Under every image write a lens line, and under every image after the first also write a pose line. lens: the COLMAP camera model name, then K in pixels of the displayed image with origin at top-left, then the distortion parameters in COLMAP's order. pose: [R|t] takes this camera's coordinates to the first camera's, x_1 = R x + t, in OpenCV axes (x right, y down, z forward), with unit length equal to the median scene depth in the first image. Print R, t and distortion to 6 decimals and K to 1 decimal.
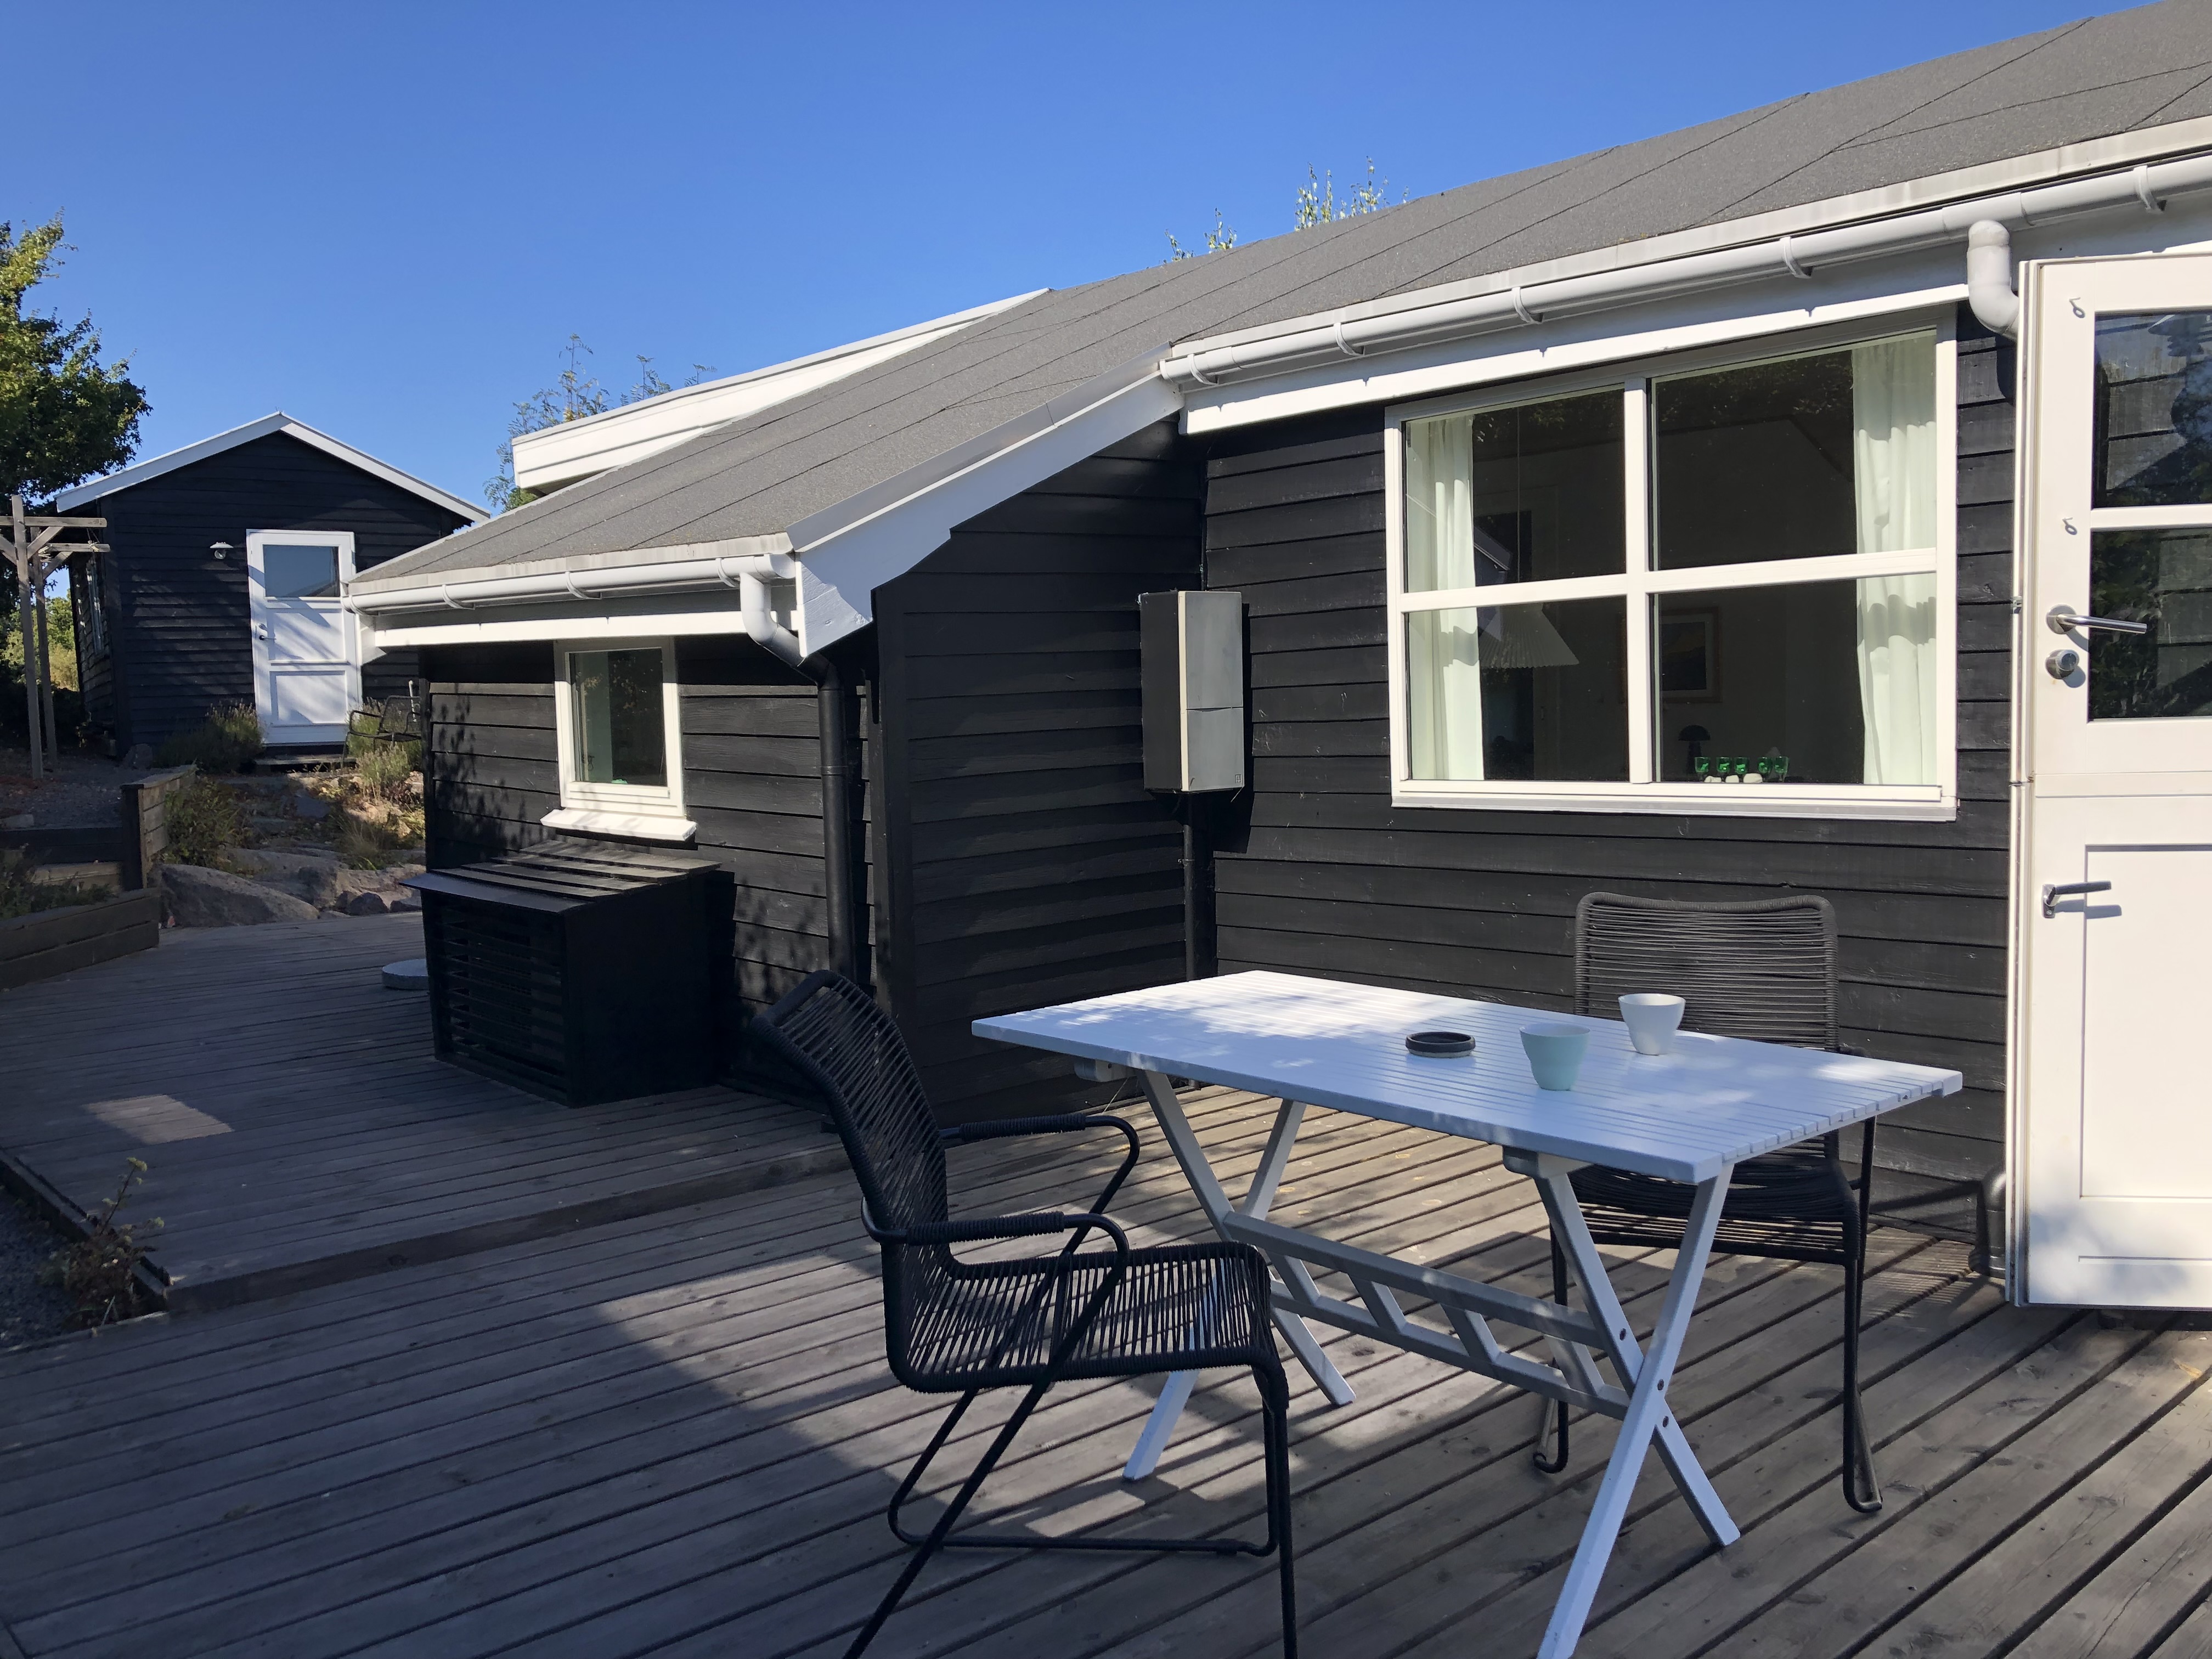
lens RADIAL K [[1834.1, 0, 1120.9], [0, 1834.1, 833.6], [0, 0, 1]] dist [0.016076, 0.004303]
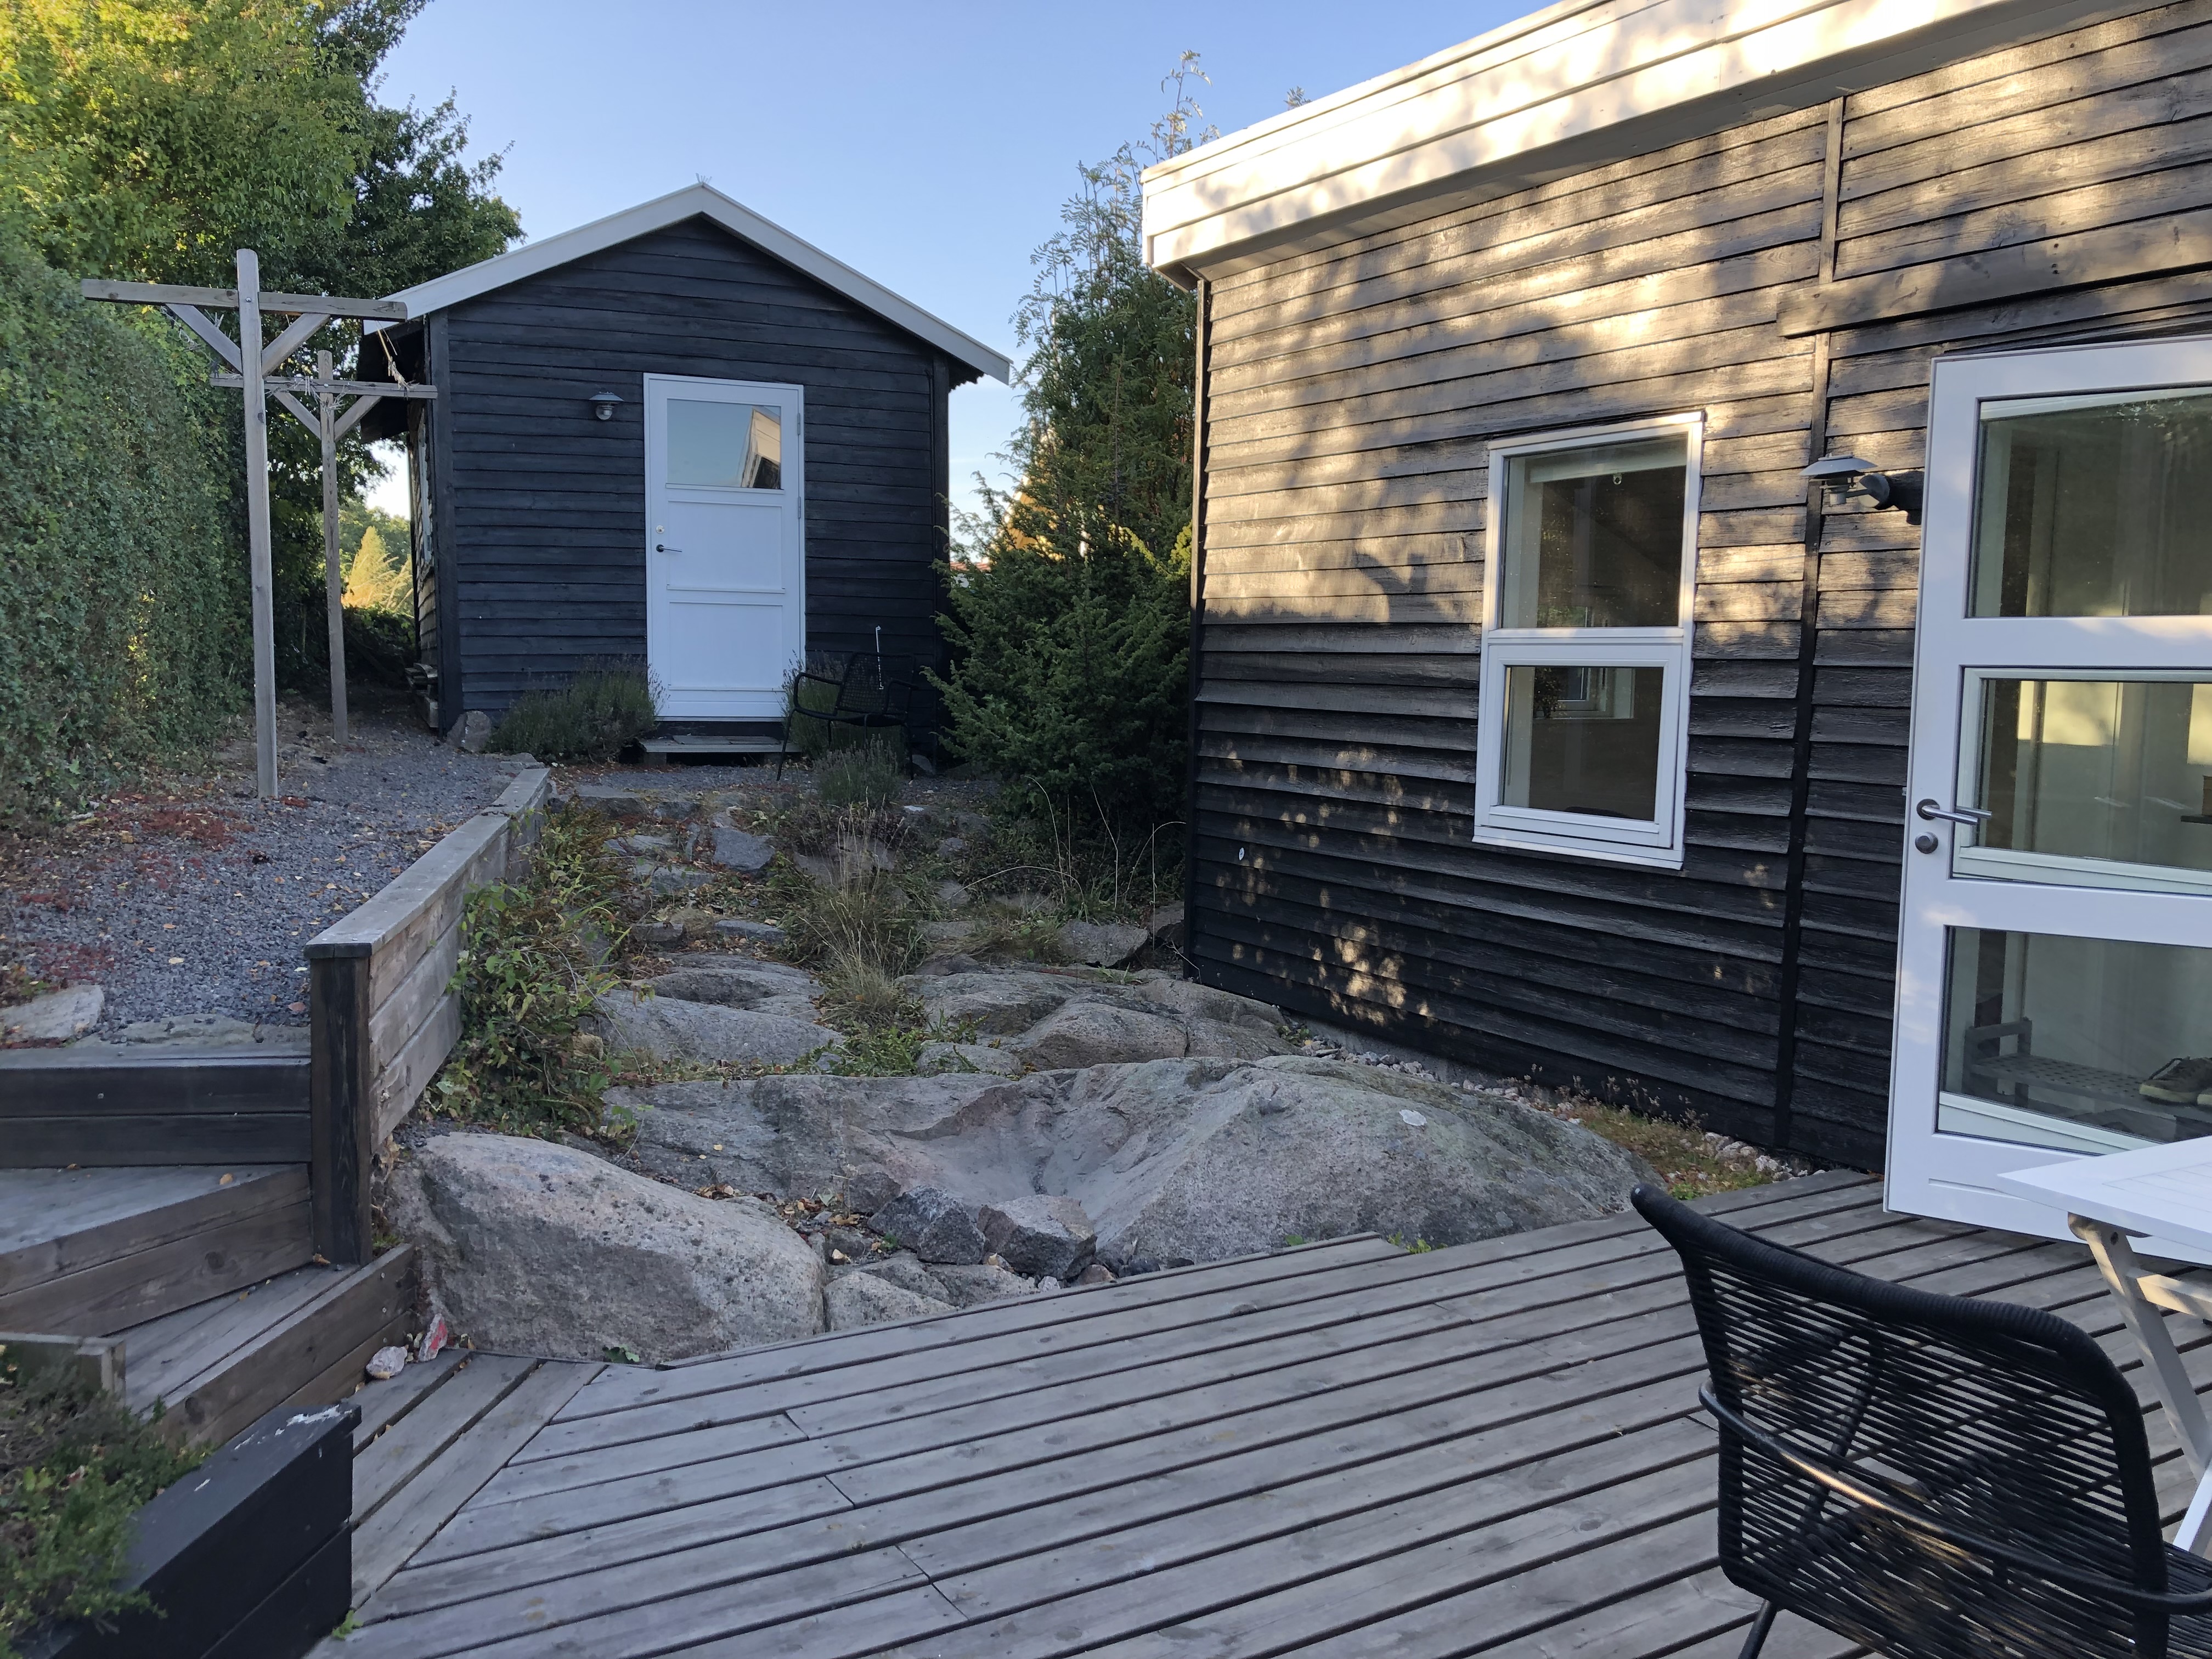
lens RADIAL K [[1842.8, 0, 1092.6], [0, 1842.8, 824.8], [0, 0, 1]] dist [0.093340, -0.182948]
pose [[0.980481, 0.057033, -0.188161, -0.198224], [-0.052640, 0.998213, 0.028267, -0.037365], [0.189437, -0.017811, 0.981731, 0.404338]]
